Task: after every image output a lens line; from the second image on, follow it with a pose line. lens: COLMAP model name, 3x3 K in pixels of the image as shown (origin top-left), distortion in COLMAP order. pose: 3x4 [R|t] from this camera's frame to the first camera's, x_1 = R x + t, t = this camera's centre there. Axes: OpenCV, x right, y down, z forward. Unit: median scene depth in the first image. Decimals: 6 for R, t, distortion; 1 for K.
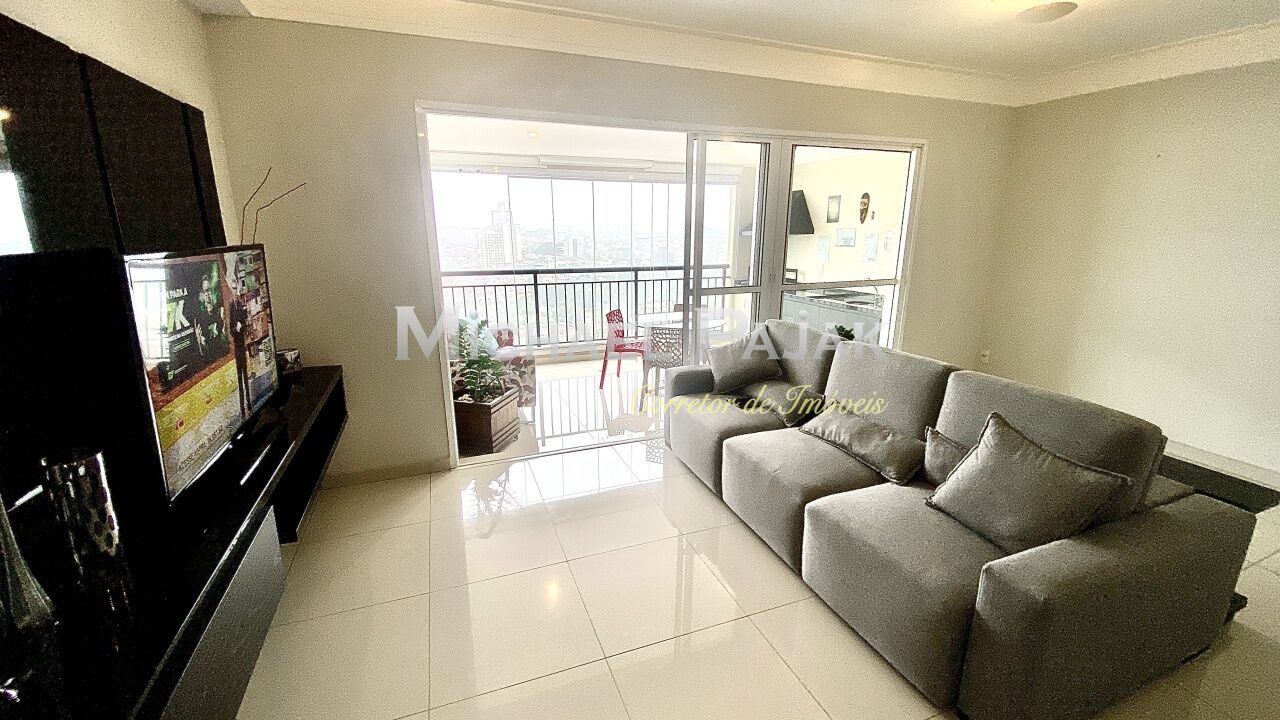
lens RADIAL K [[522.7, 0, 636.2], [0, 522.7, 359.6], [0, 0, 1]] dist [0.037349, -0.032144]
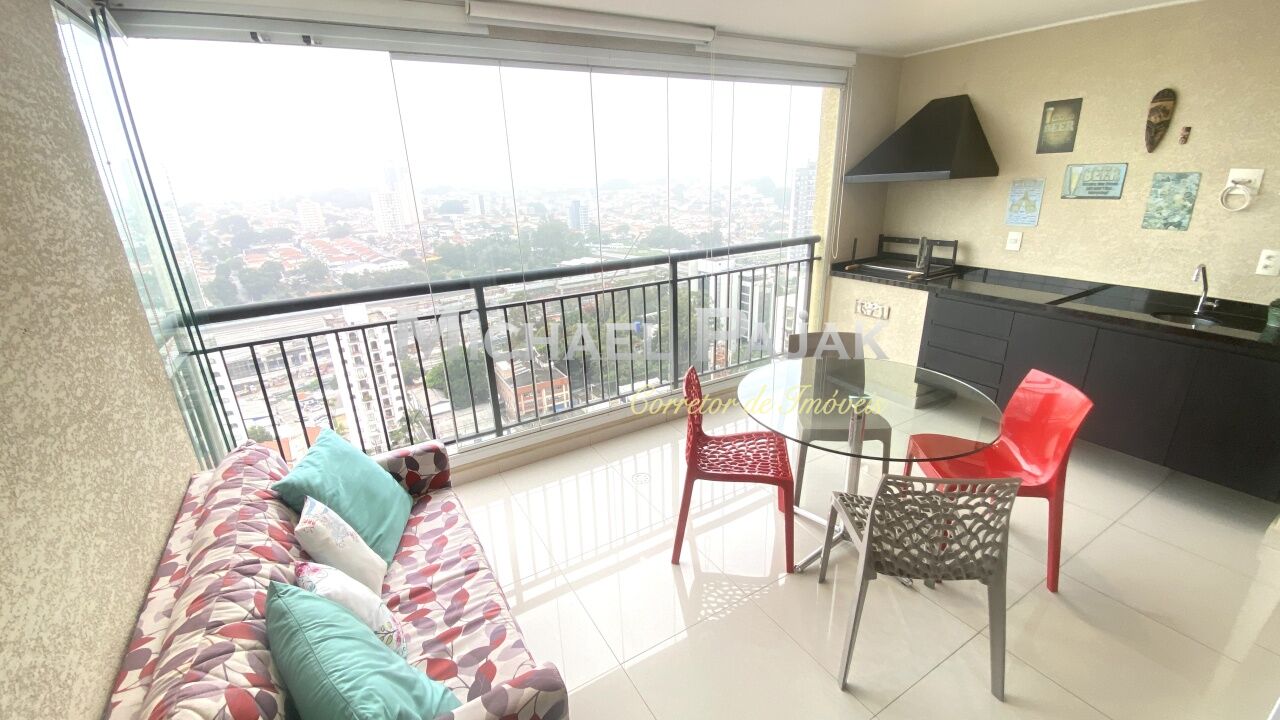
lens RADIAL K [[522.7, 0, 636.2], [0, 522.7, 359.6], [0, 0, 1]] dist [0.037349, -0.032144]
pose [[0.985820, -0.087321, 0.143299, -0.124891], [0.074692, 0.993021, 0.091271, -0.129232], [-0.150268, -0.079273, 0.985462, 0.509641]]
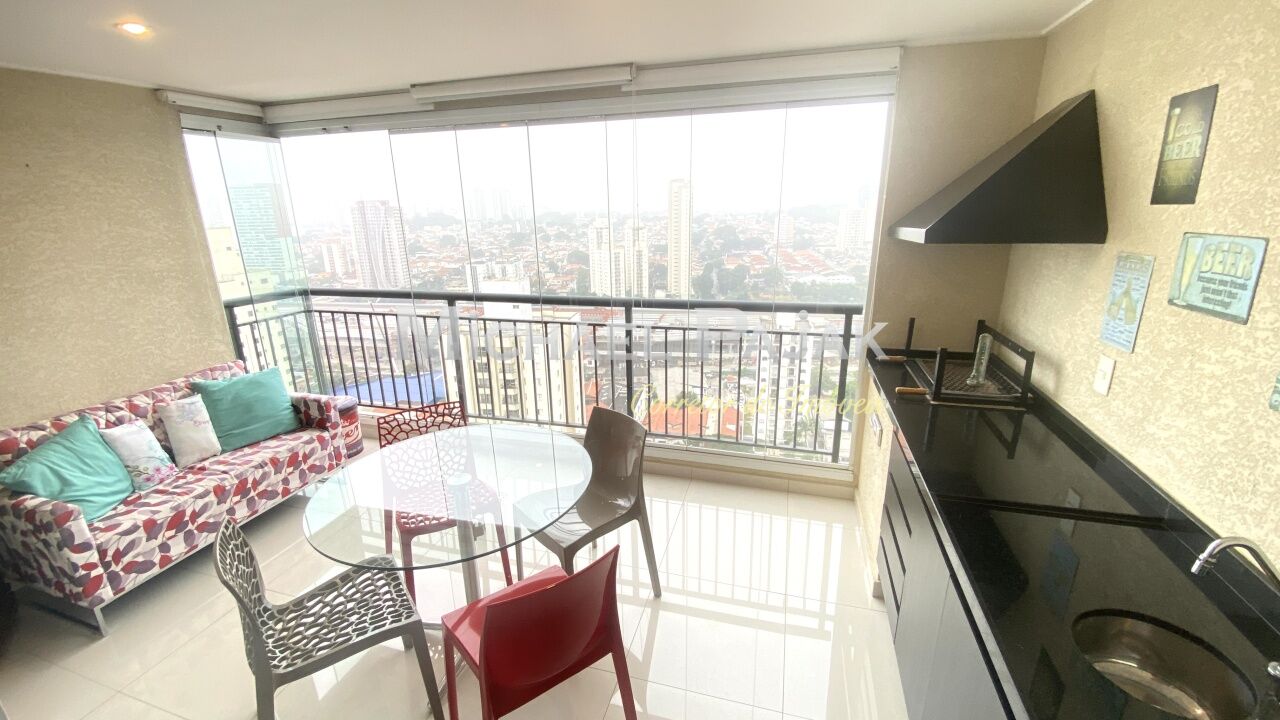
lens RADIAL K [[522.7, 0, 636.2], [0, 522.7, 359.6], [0, 0, 1]] dist [0.037349, -0.032144]
pose [[0.791527, 0.156365, -0.590792, 0.318577], [-0.131029, 0.987654, 0.085853, -0.171131], [0.596922, 0.009456, 0.802243, 0.638221]]
